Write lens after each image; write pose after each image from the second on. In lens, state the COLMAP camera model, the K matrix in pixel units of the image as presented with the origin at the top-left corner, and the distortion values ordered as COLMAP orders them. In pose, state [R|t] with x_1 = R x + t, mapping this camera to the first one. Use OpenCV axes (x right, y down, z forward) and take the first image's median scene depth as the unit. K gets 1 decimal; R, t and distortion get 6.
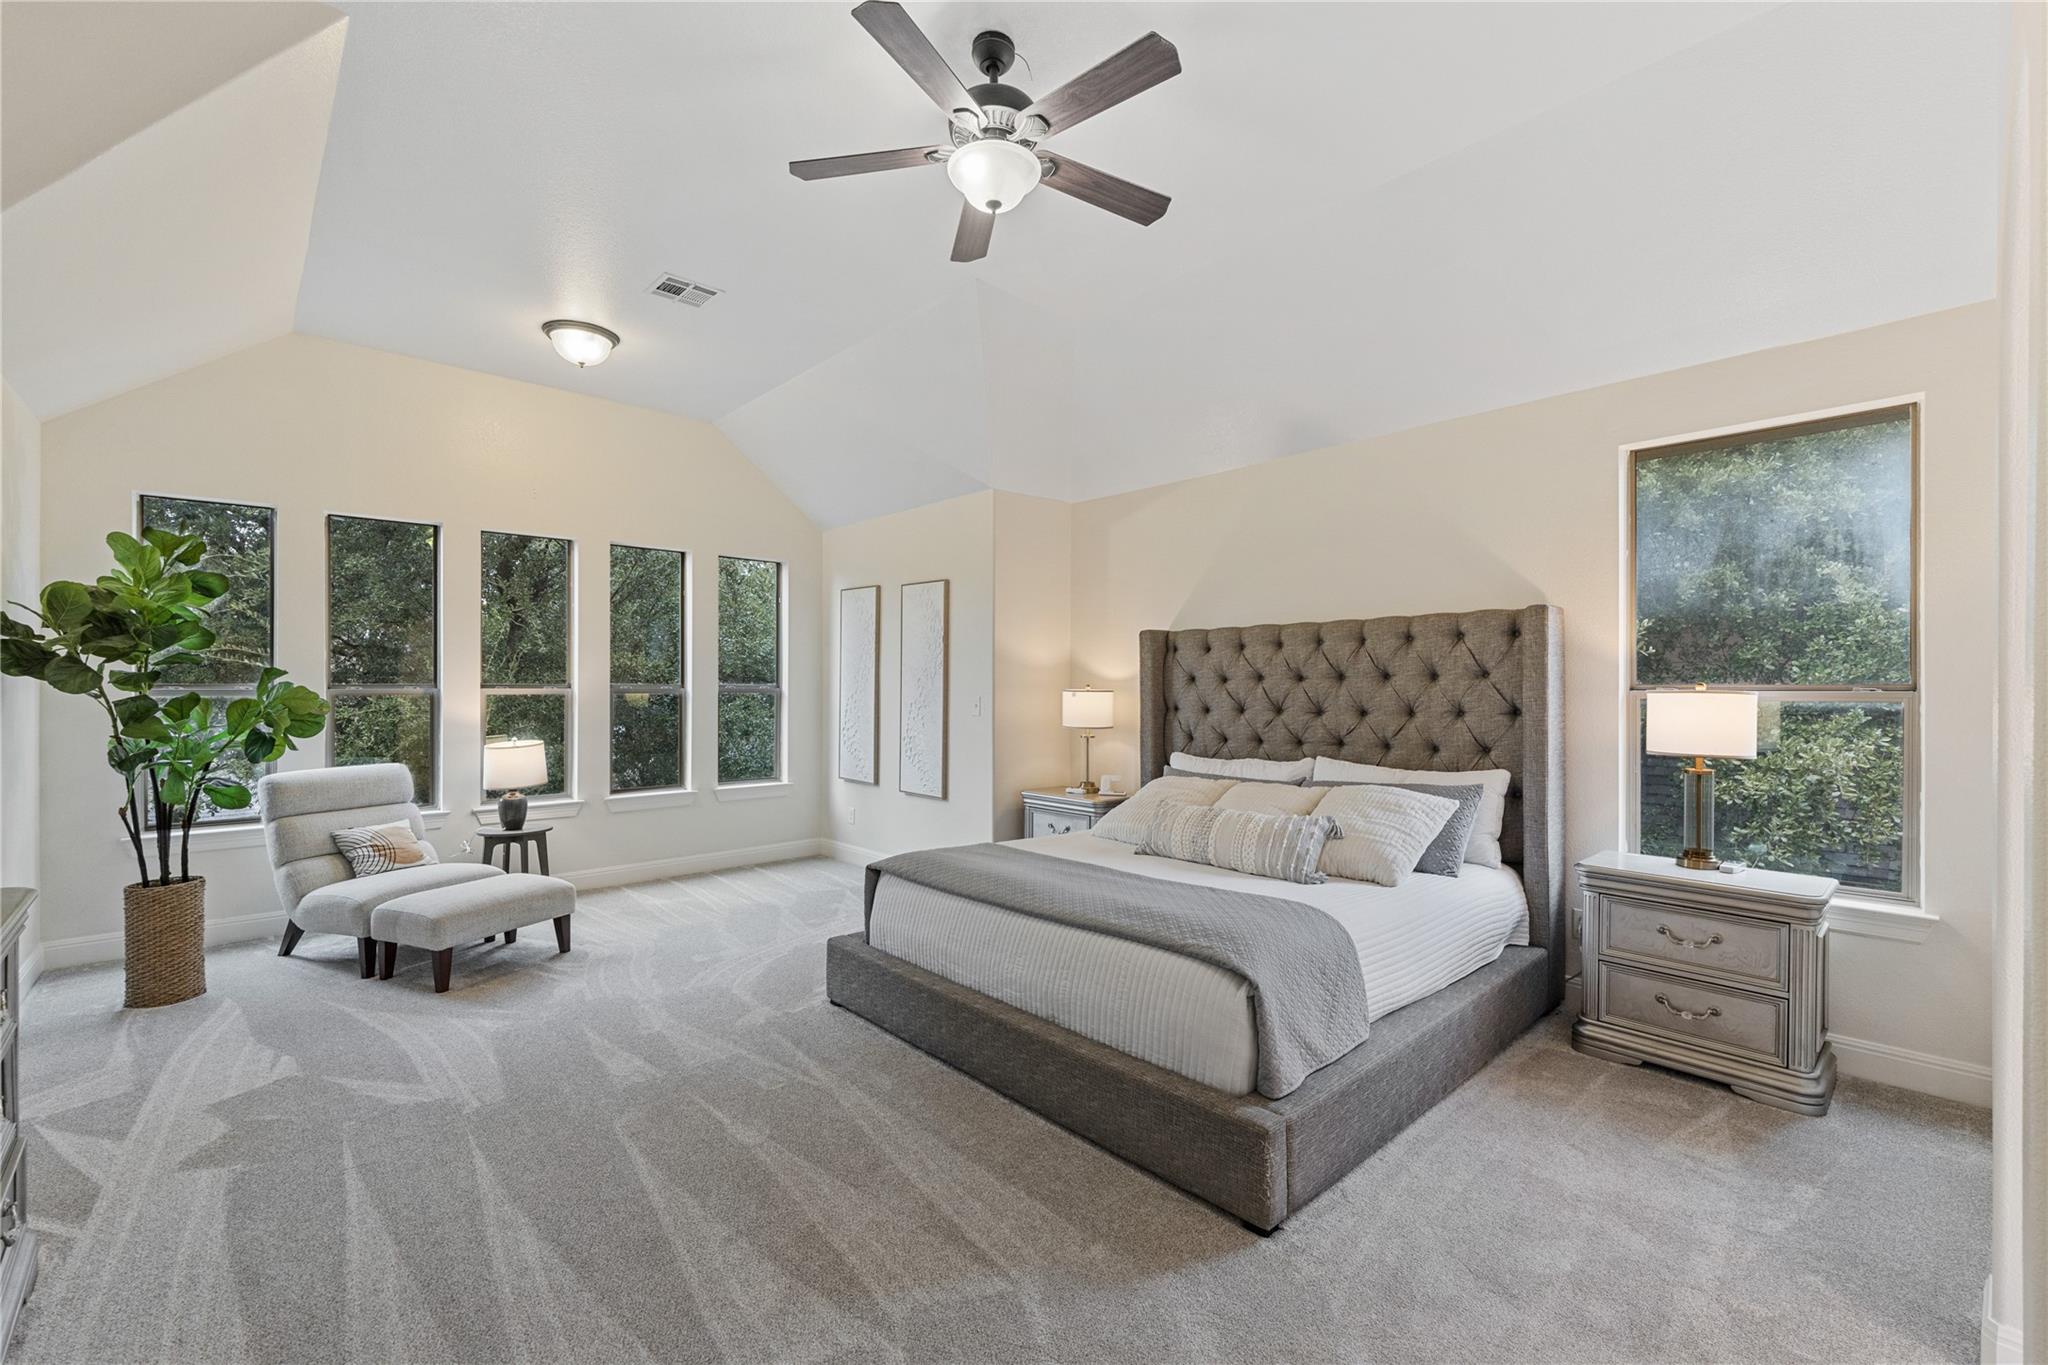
lens RADIAL K [[867.7, 0, 1045.2], [0, 867.7, 686.2], [0, 0, 1]] dist [-0.004348, -0.000644]
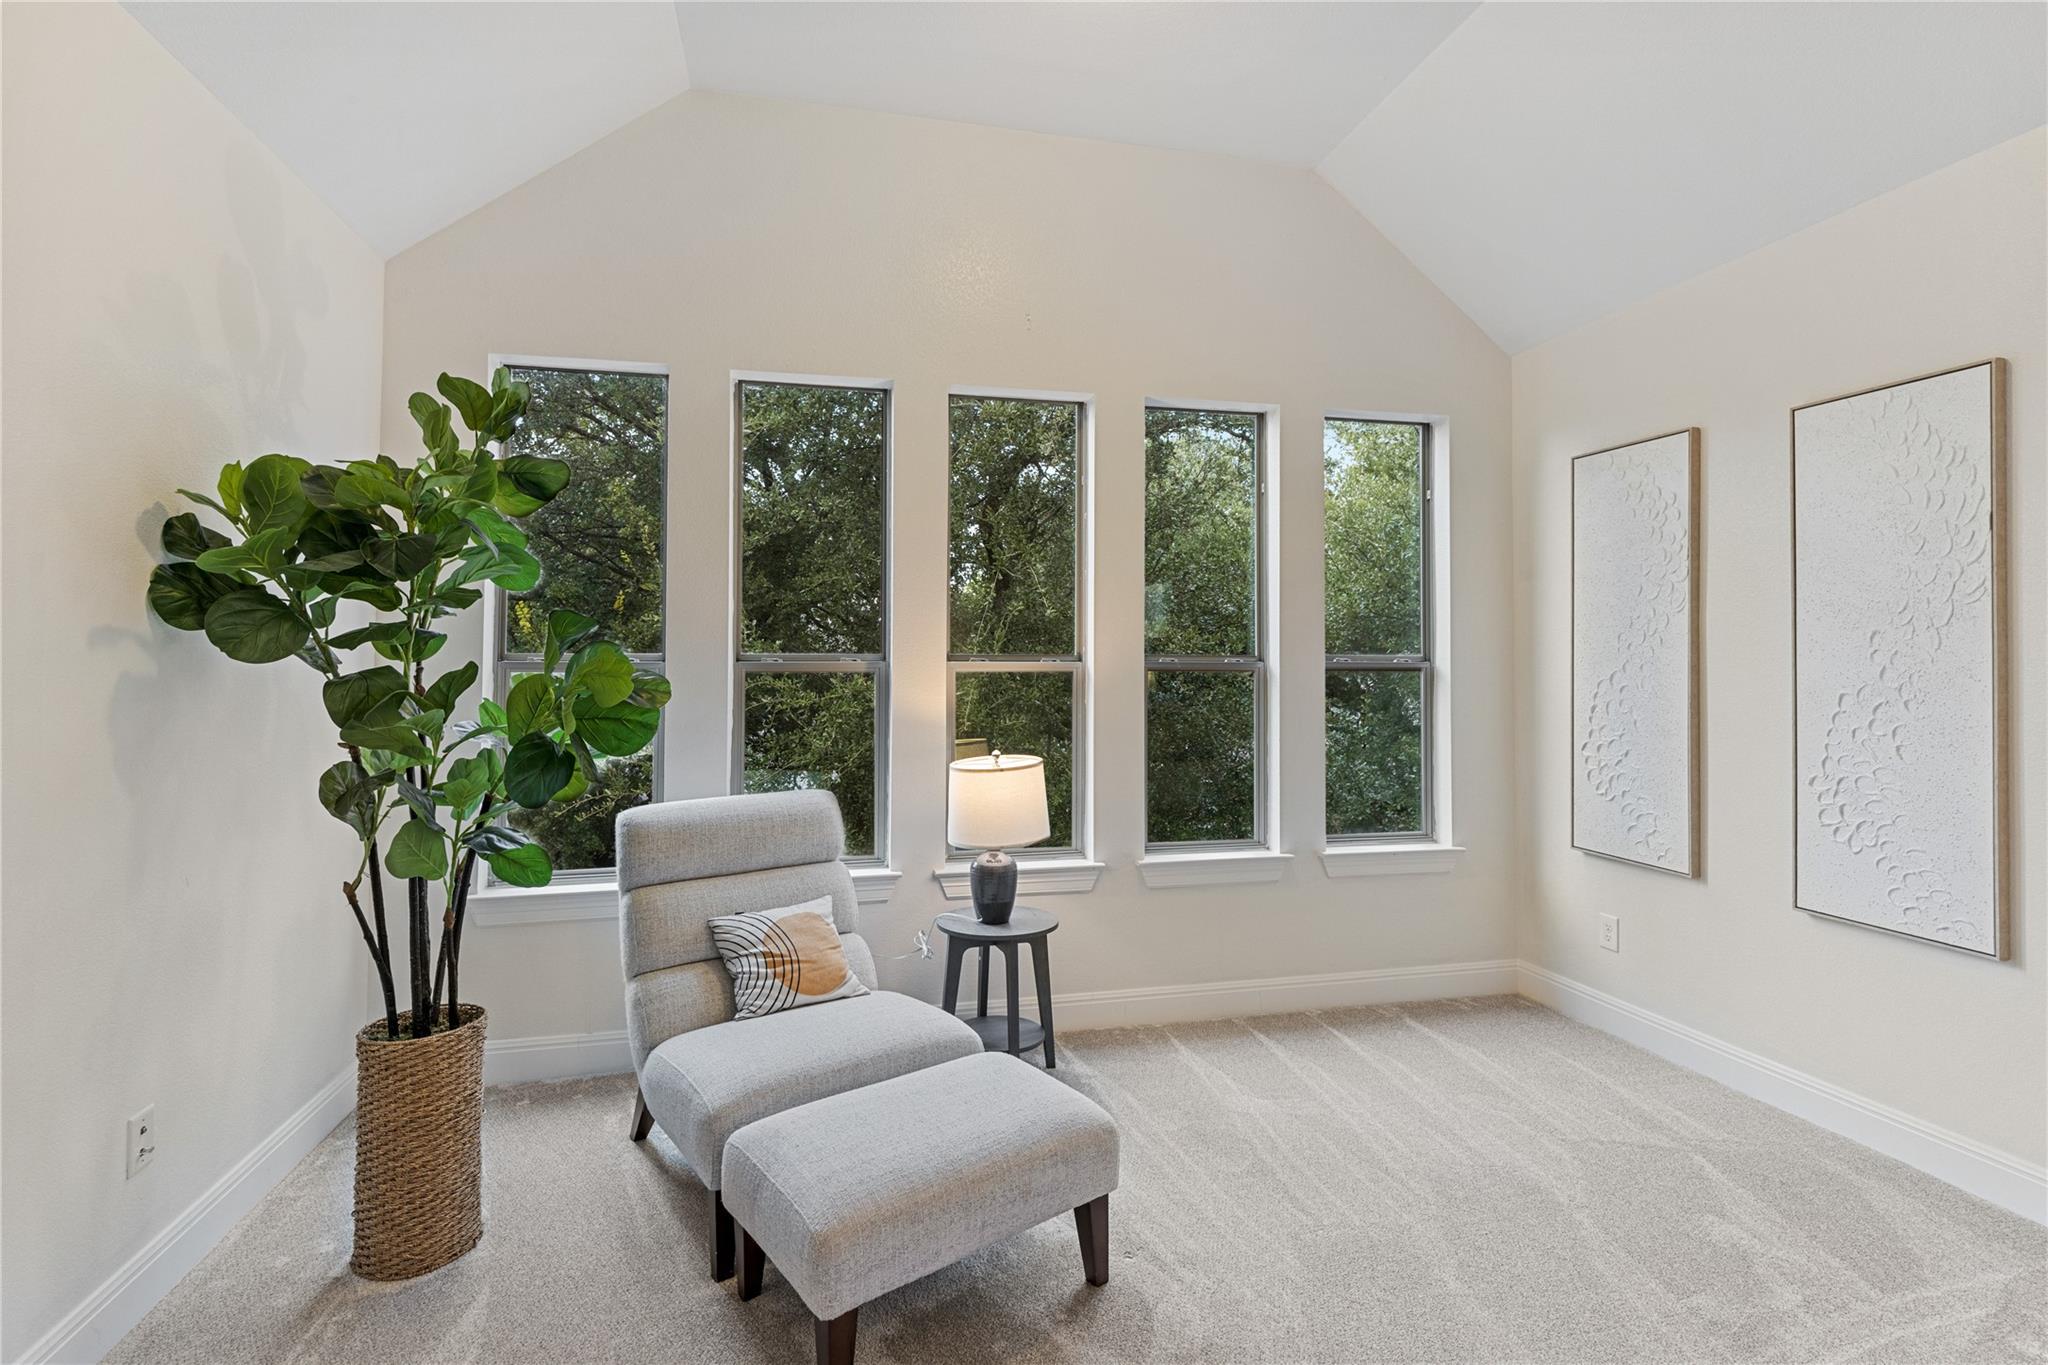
lens RADIAL K [[998.0, 0, 1026.1], [0, 998.0, 671.6], [0, 0, 1]] dist [-0.001699, -0.000215]
pose [[0.865359, 0.000550, -0.501153, -0.288409], [-0.000286, 1.000000, 0.000603, 0.009890], [0.501153, -0.000378, 0.865359, 0.476532]]
